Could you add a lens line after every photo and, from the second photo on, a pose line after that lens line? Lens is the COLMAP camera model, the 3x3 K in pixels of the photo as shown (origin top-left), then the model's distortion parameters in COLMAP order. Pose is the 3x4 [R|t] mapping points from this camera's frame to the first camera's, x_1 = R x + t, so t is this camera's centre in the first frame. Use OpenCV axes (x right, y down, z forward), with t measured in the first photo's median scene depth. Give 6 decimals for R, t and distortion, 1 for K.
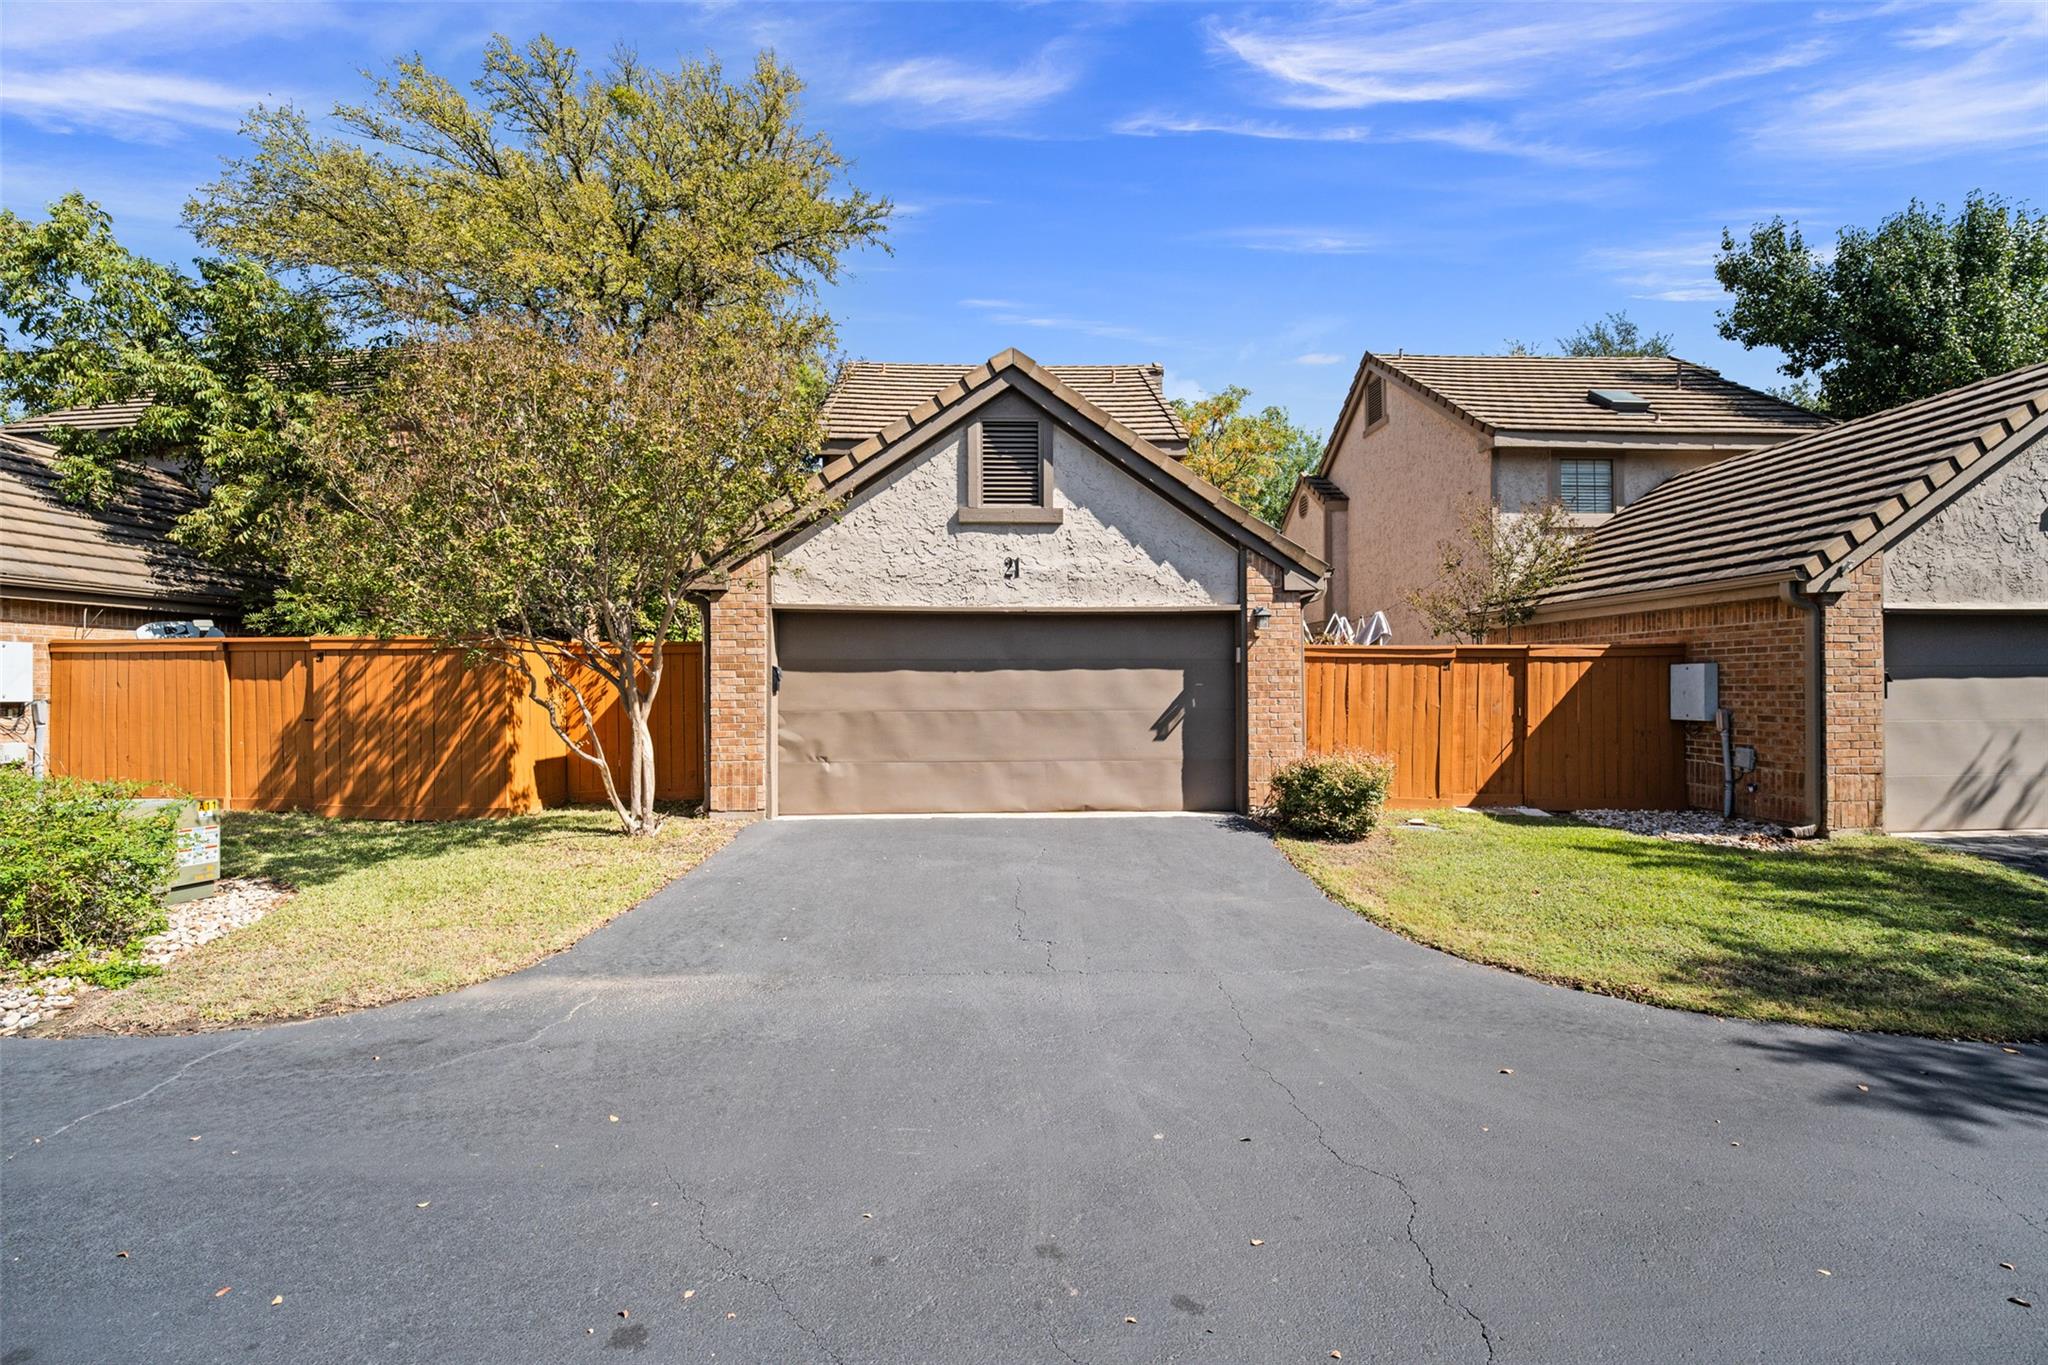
lens RADIAL K [[841.3, 0, 1019.3], [0, 841.3, 683.8], [0, 0, 1]] dist [-0.002550, -0.000140]
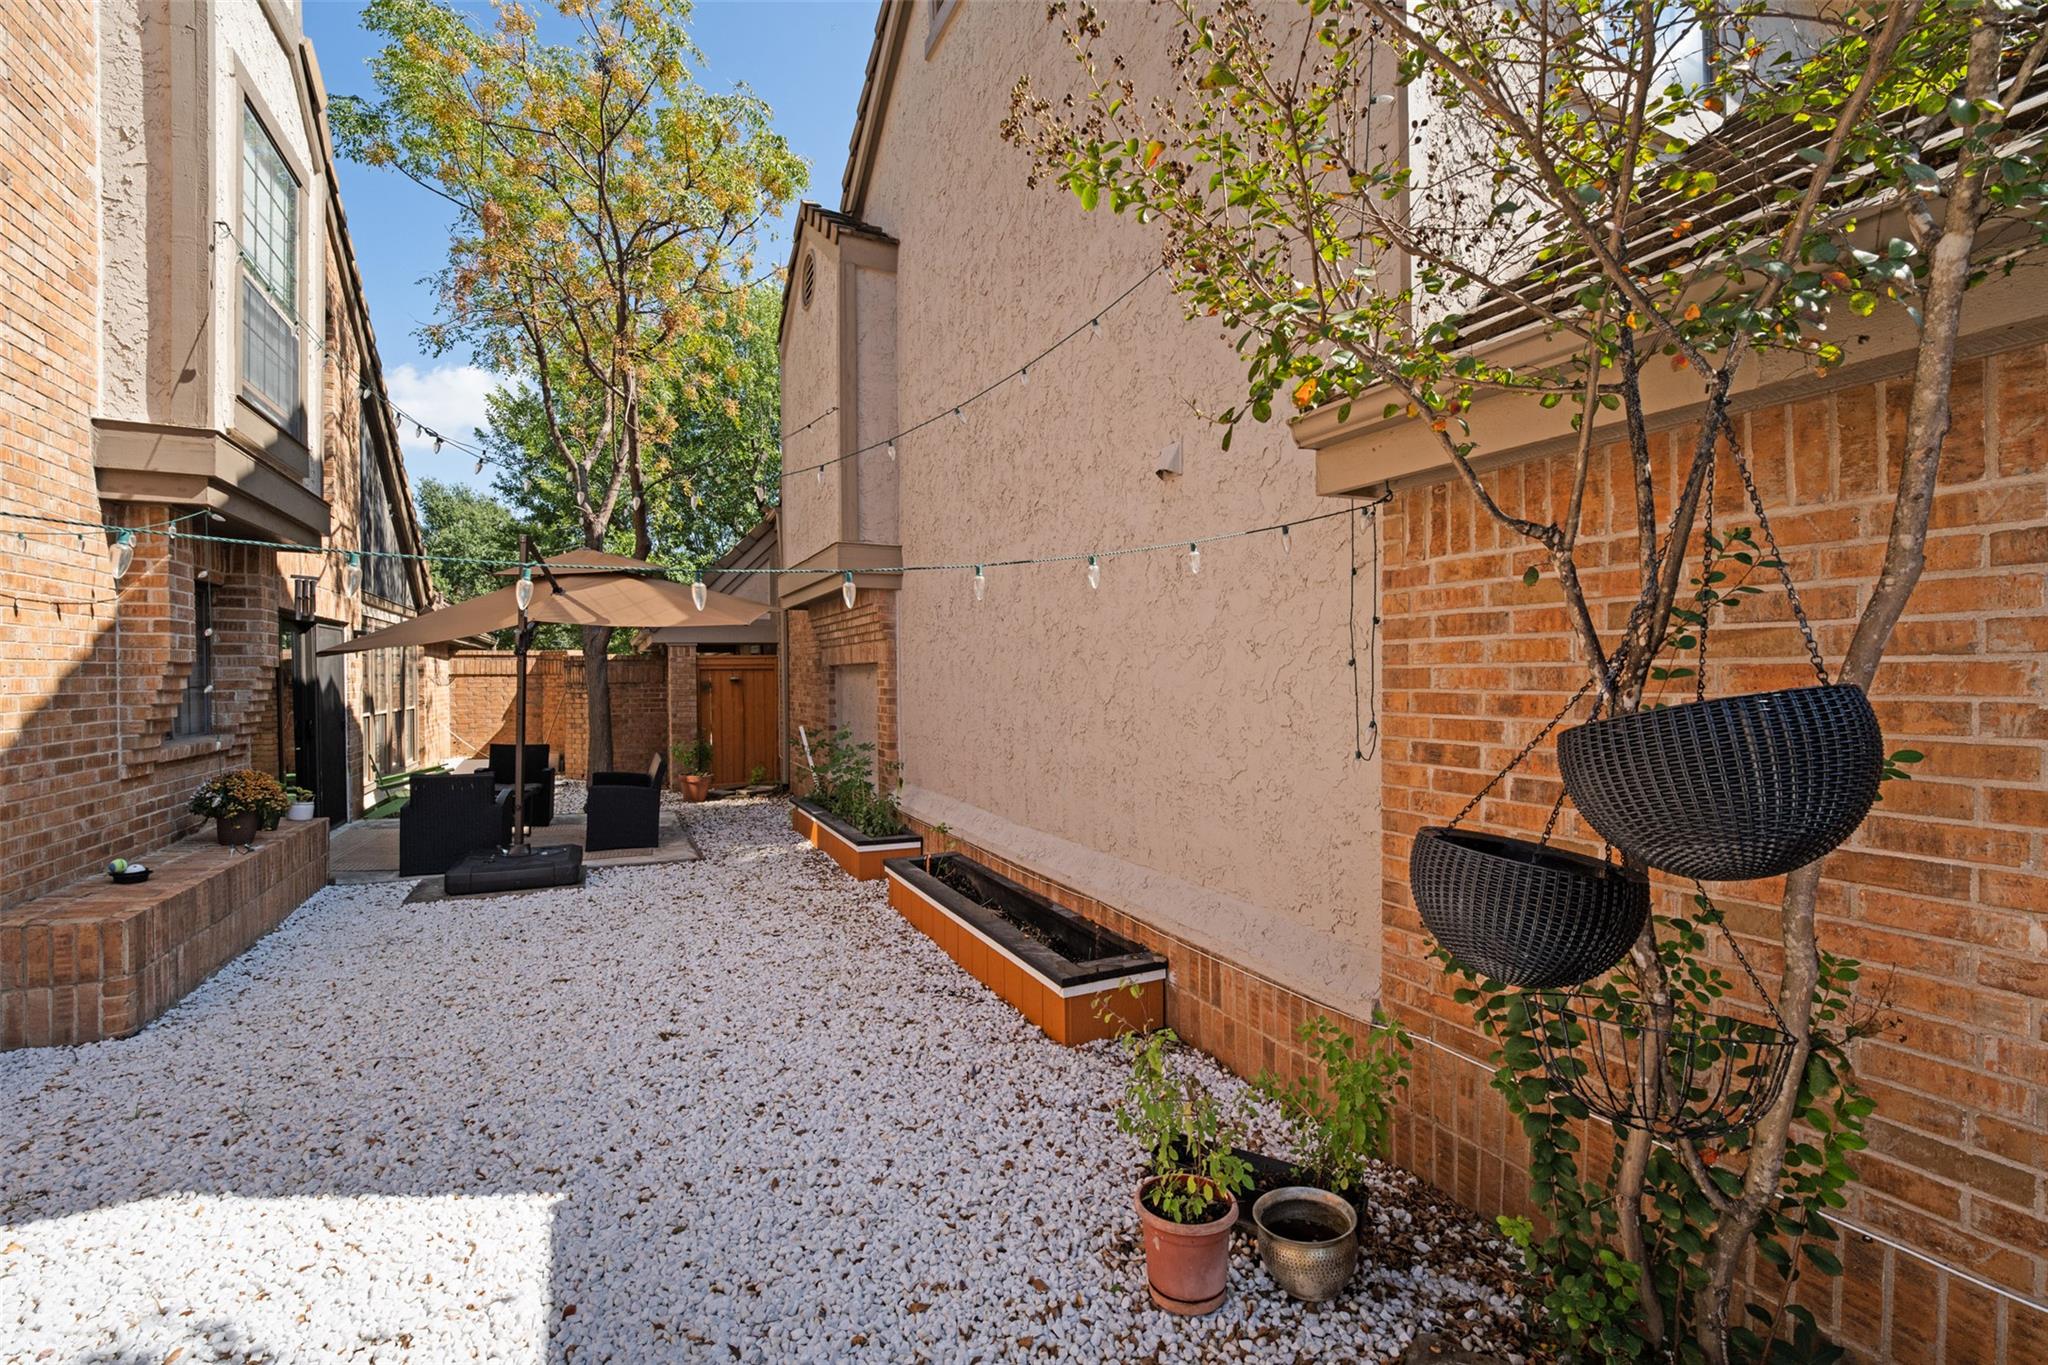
lens RADIAL K [[841.3, 0, 1025.6], [0, 841.3, 683.2], [0, 0, 1]] dist [-0.002550, -0.000140]
pose [[0.916207, 0.001198, 0.400703, 0.285548], [-0.002384, 0.999994, 0.002461, -0.010600], [-0.400698, -0.003210, 0.916204, 0.604879]]
